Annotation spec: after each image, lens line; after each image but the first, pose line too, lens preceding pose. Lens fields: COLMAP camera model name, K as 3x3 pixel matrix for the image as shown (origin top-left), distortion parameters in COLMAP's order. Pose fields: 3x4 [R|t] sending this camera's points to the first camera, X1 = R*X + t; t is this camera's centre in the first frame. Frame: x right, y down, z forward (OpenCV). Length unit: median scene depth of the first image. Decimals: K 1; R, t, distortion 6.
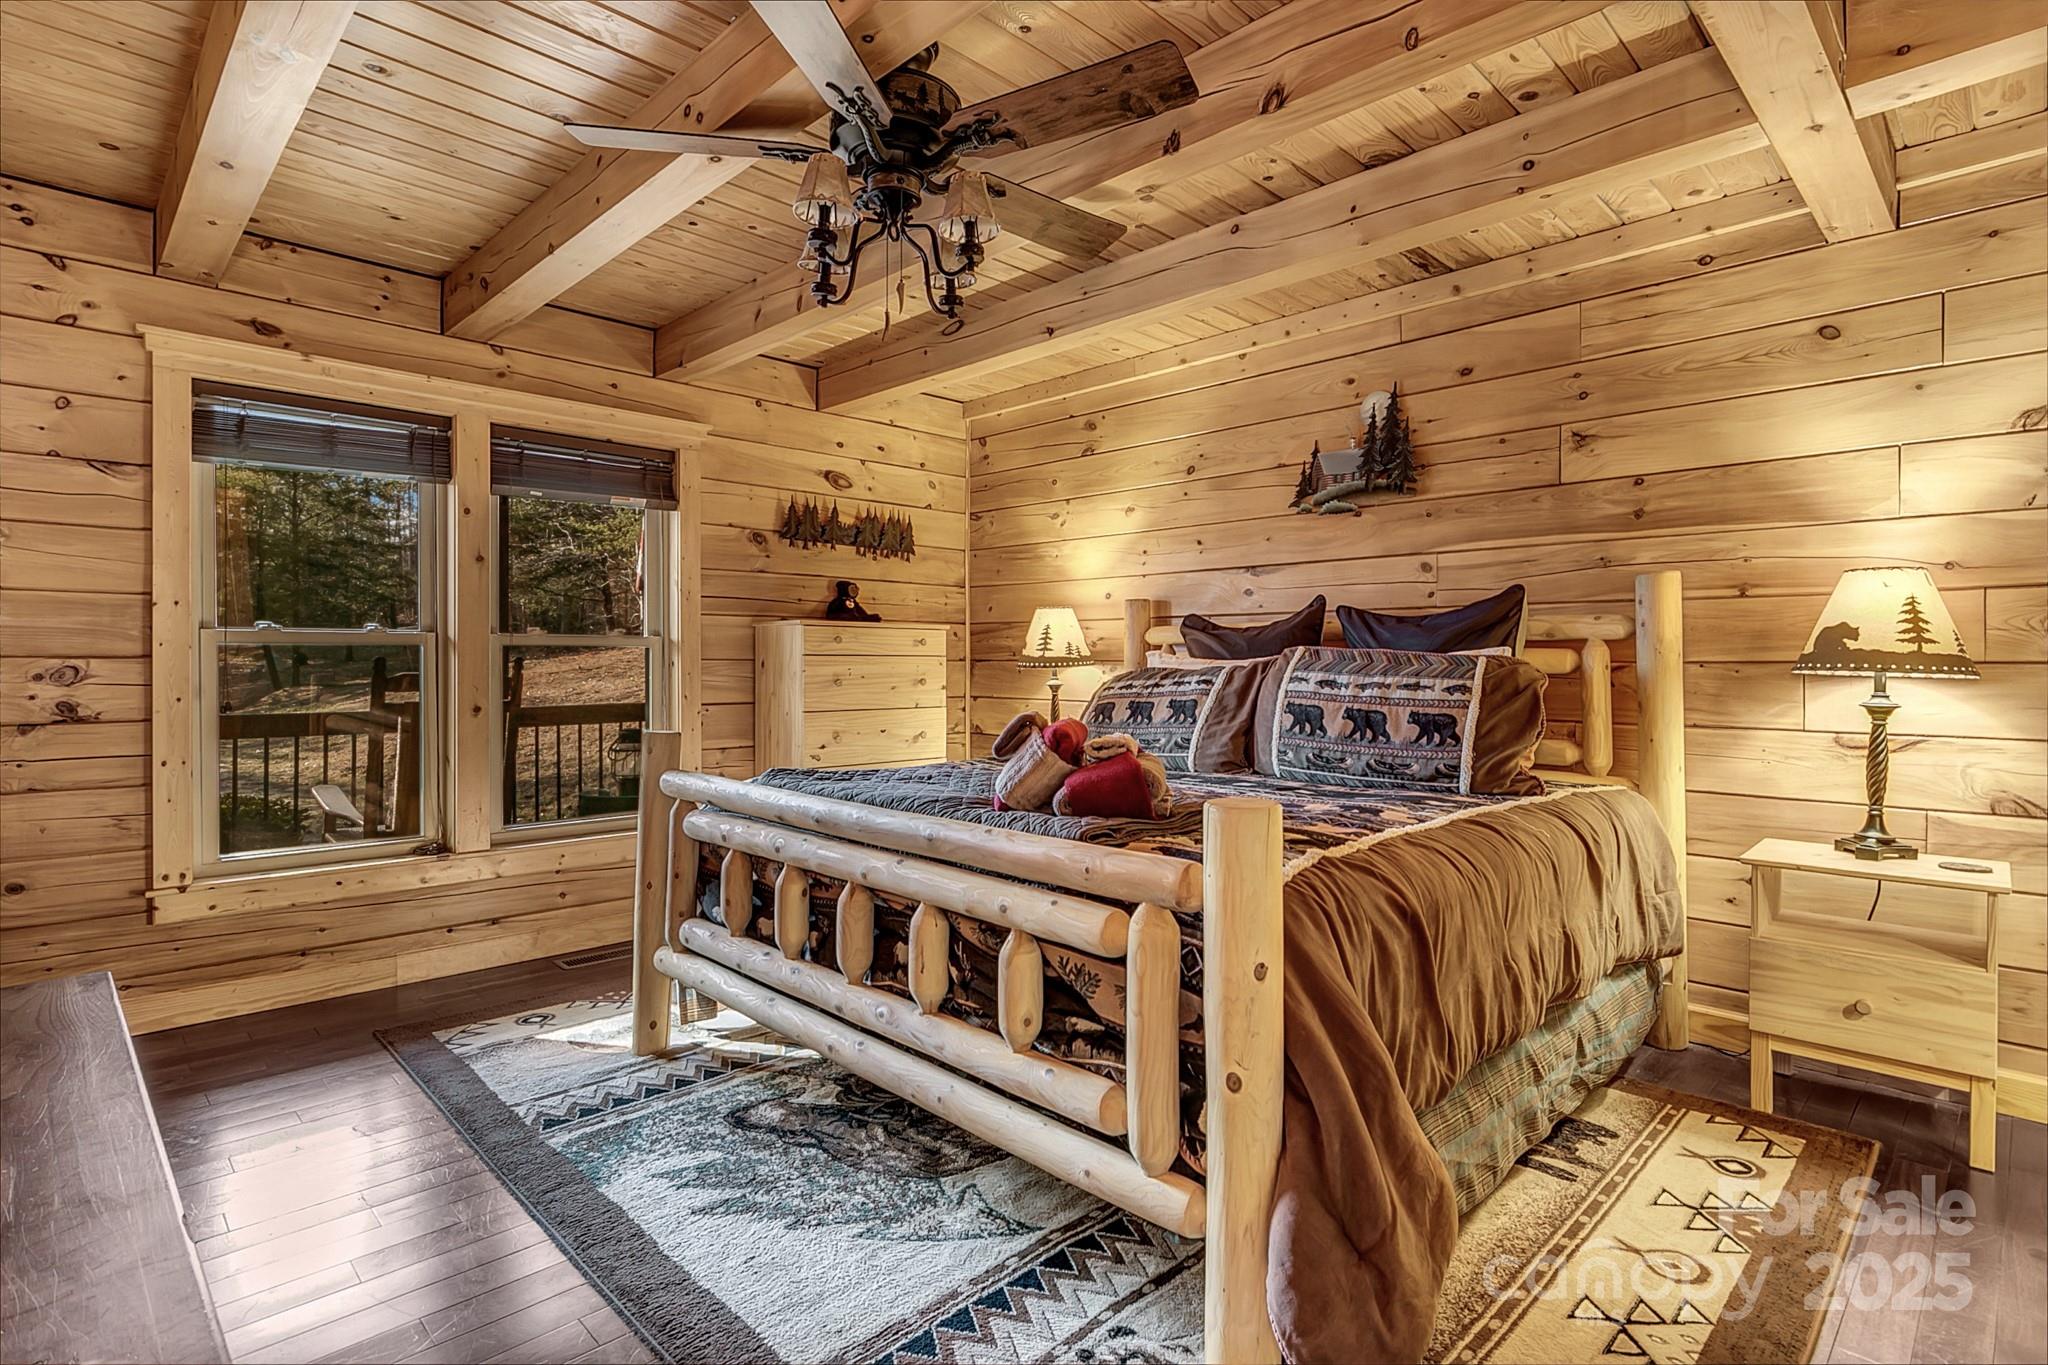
lens RADIAL K [[1022.5, 0, 1018.3], [0, 1022.5, 676.7], [0, 0, 1]] dist [0.014906, -0.000950]
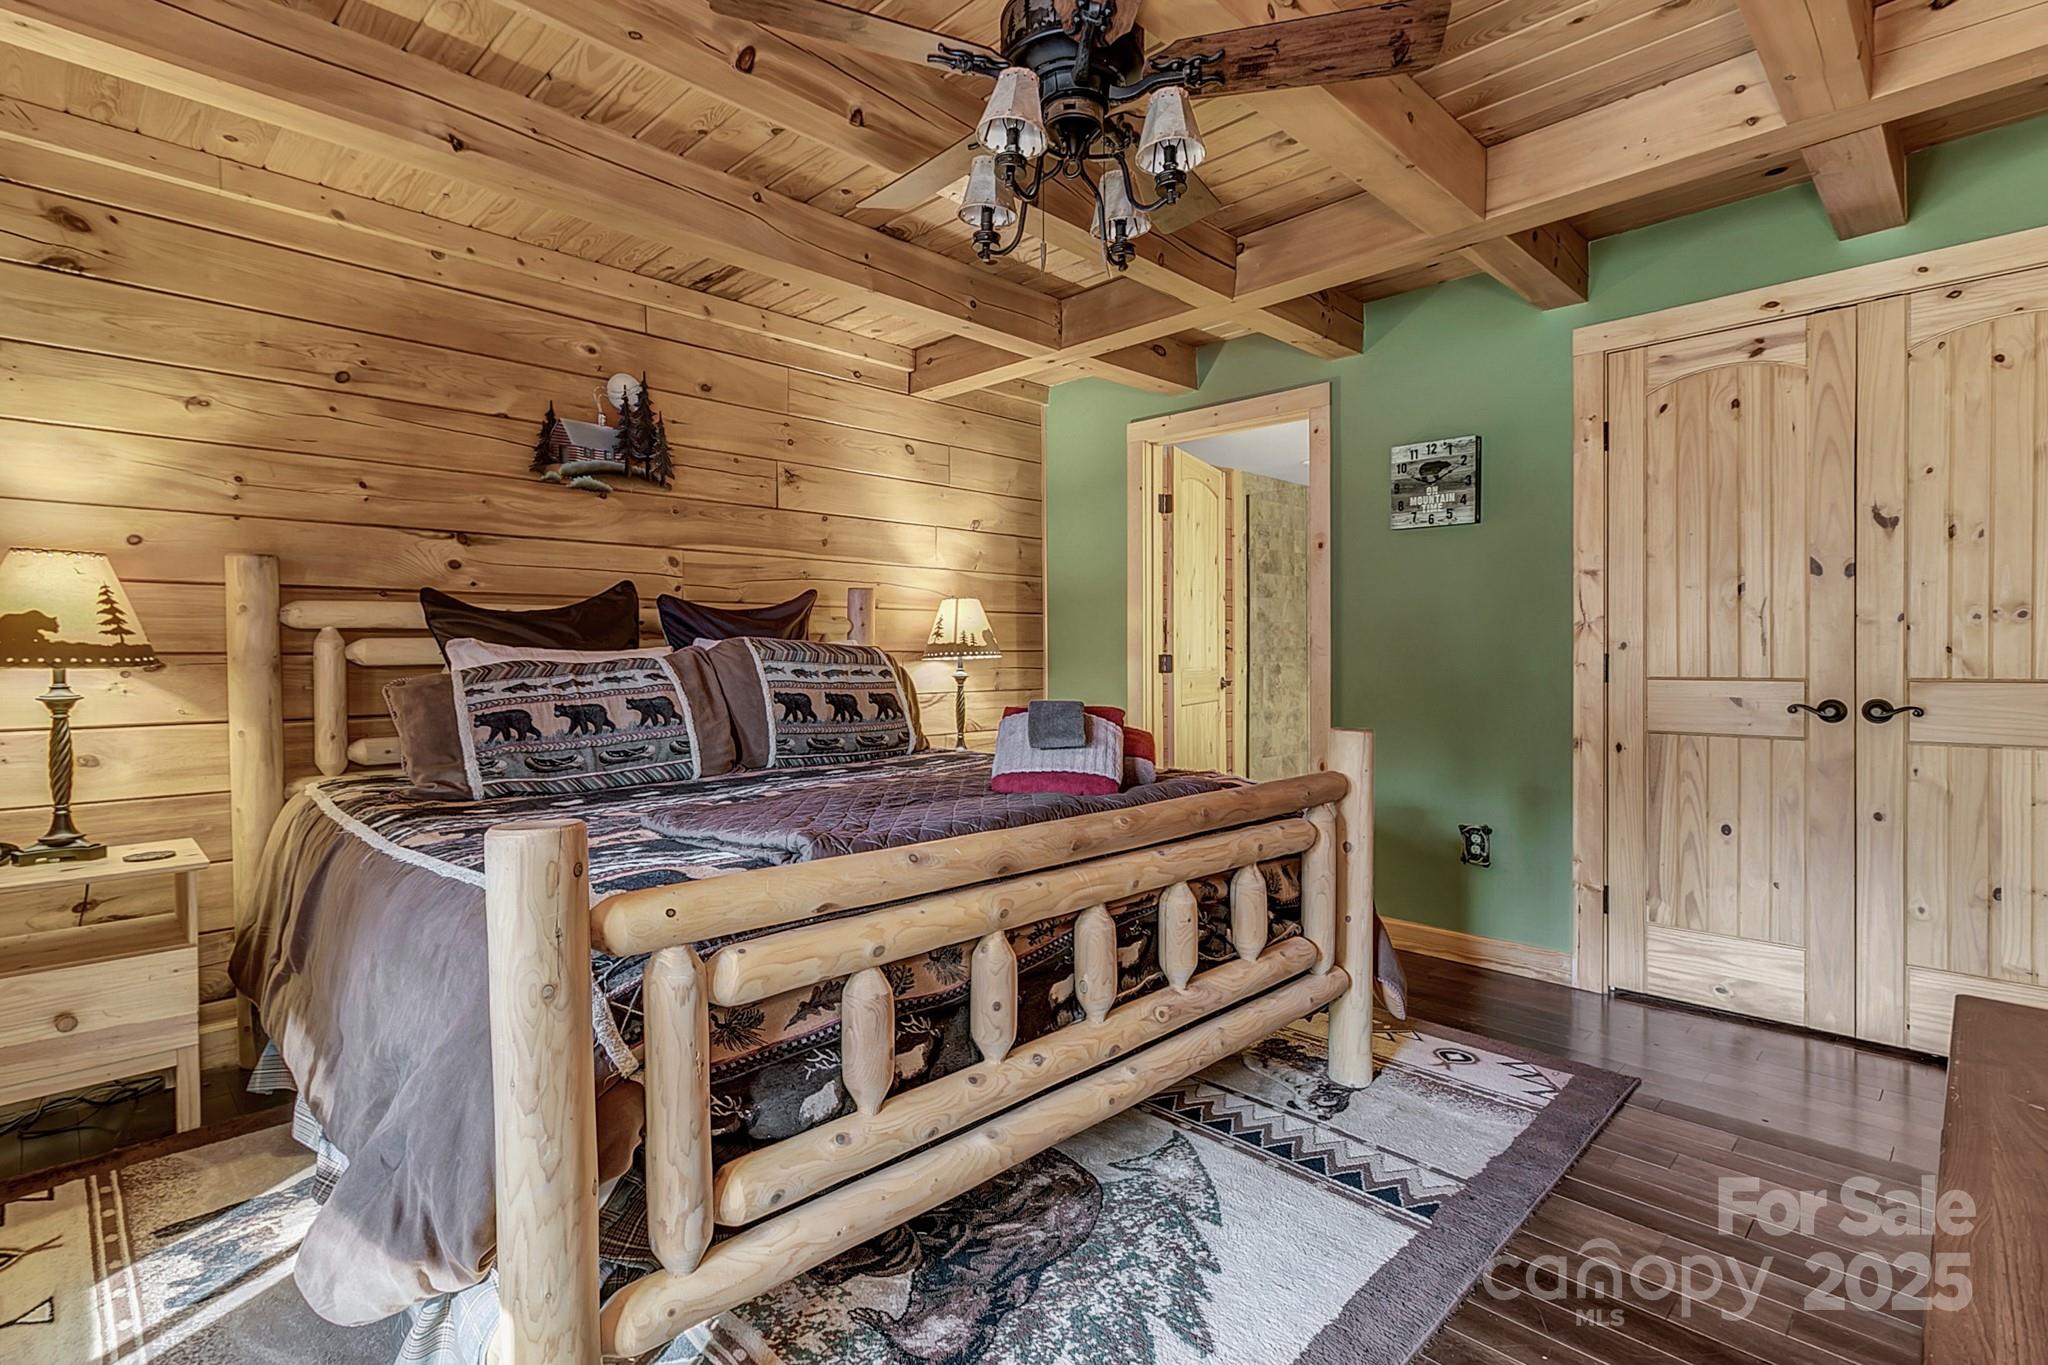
lens RADIAL K [[988.6, 0, 1020.3], [0, 988.6, 671.8], [0, 0, 1]] dist [0.005605, 0.000850]
pose [[-0.018745, -0.023230, 0.999554, -0.647766], [0.018626, 0.999548, 0.023579, -0.012403], [-0.999651, 0.019059, -0.018303, 0.701625]]
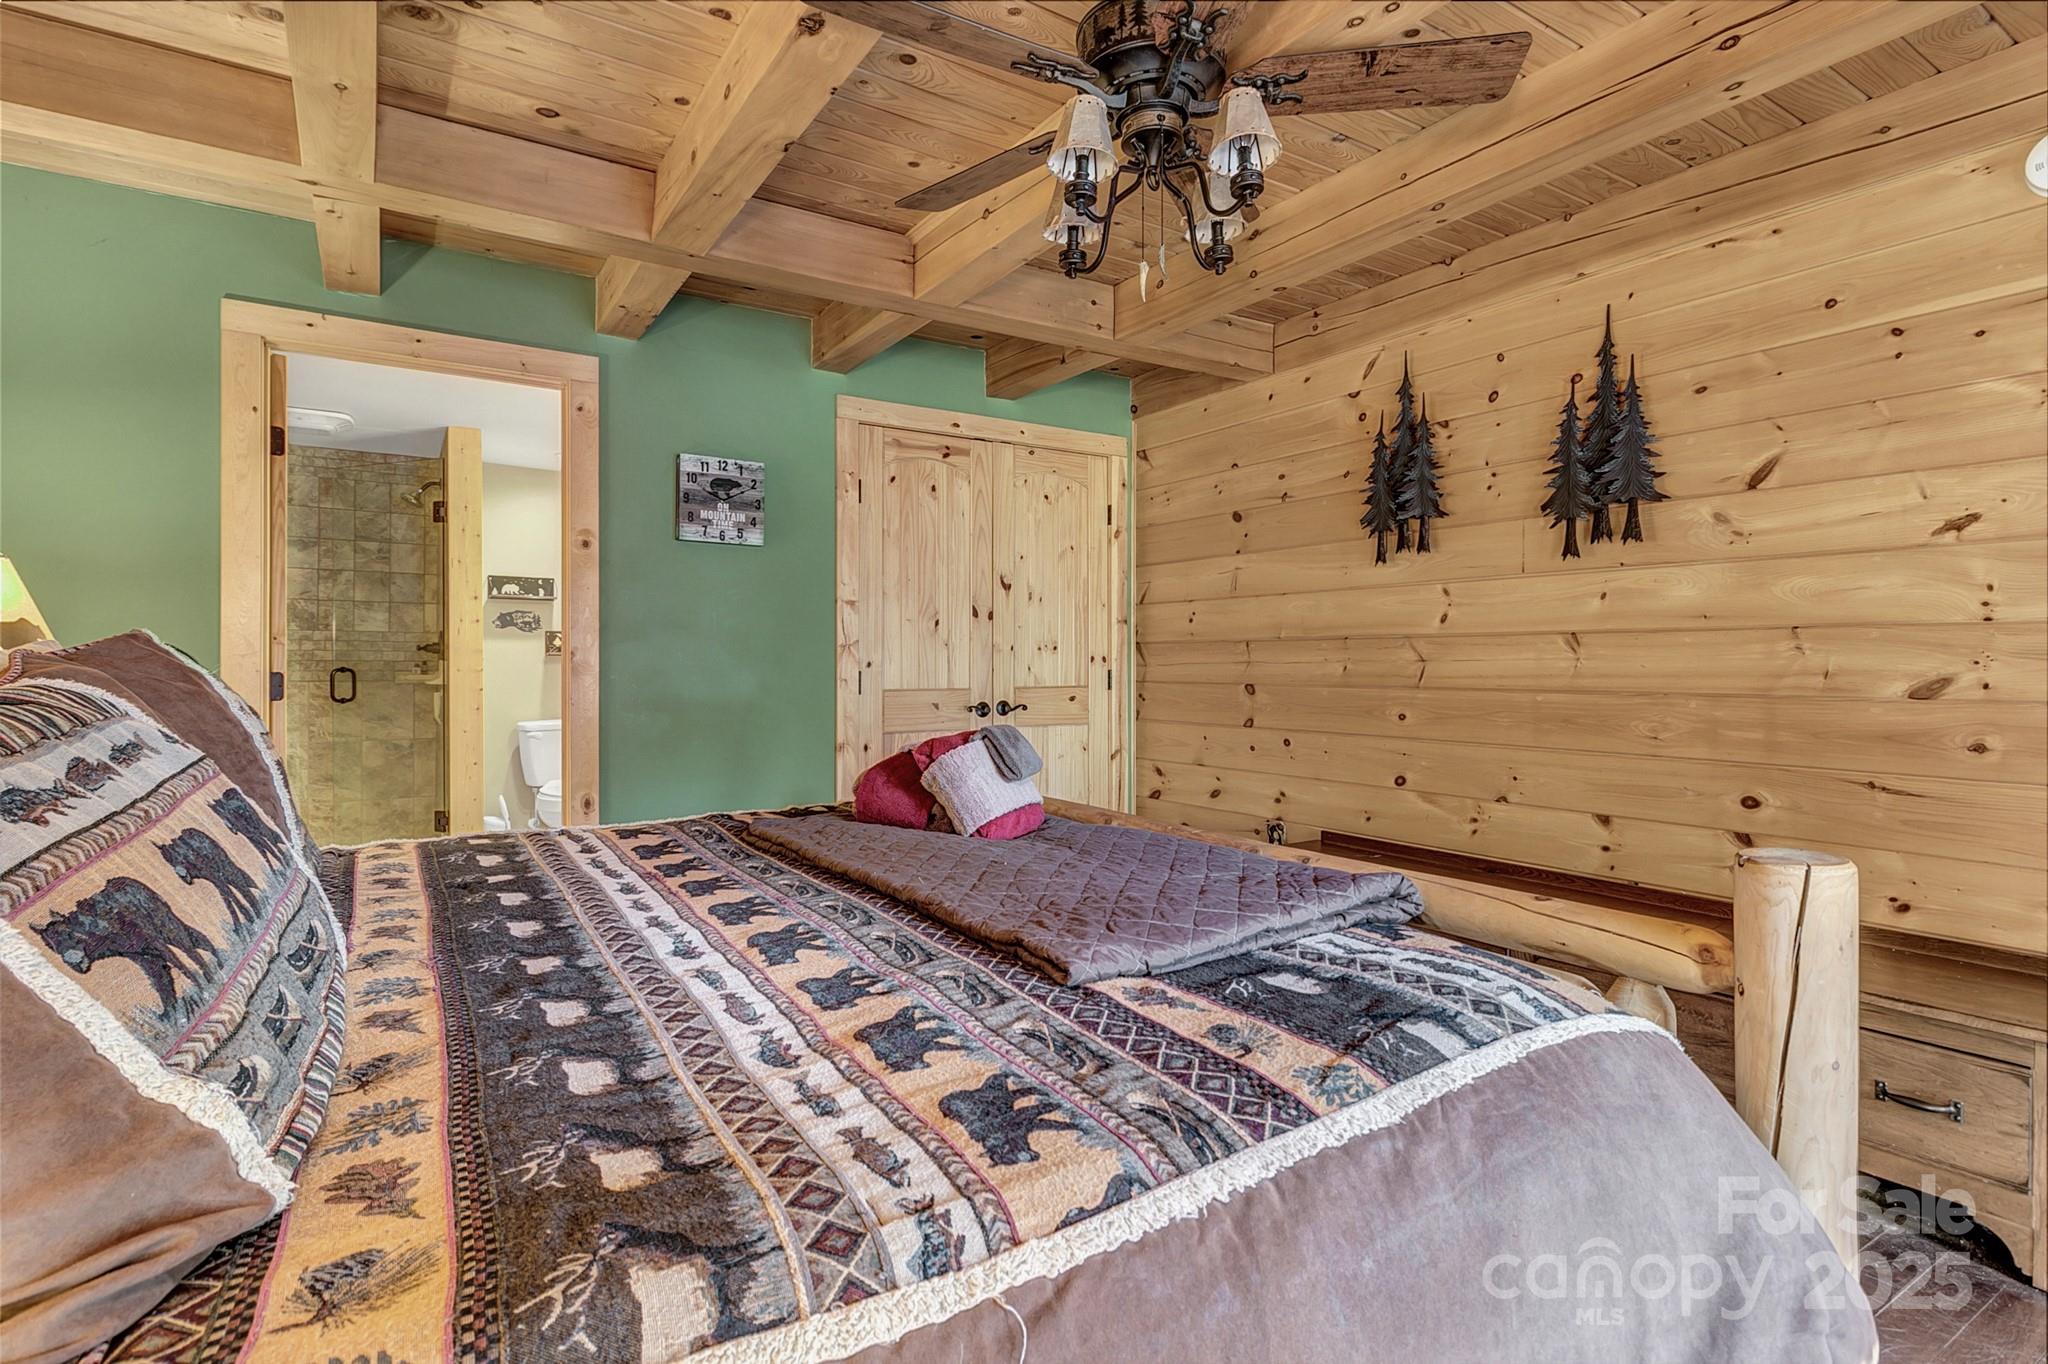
lens RADIAL K [[1022.5, 0, 1025.3], [0, 1022.5, 668.4], [0, 0, 1]] dist [0.014906, -0.000950]
pose [[-0.982120, -0.003542, 0.188225, -0.124513], [-0.000468, 0.999866, 0.016370, -0.019354], [-0.188257, 0.015989, -0.981990, 1.240723]]
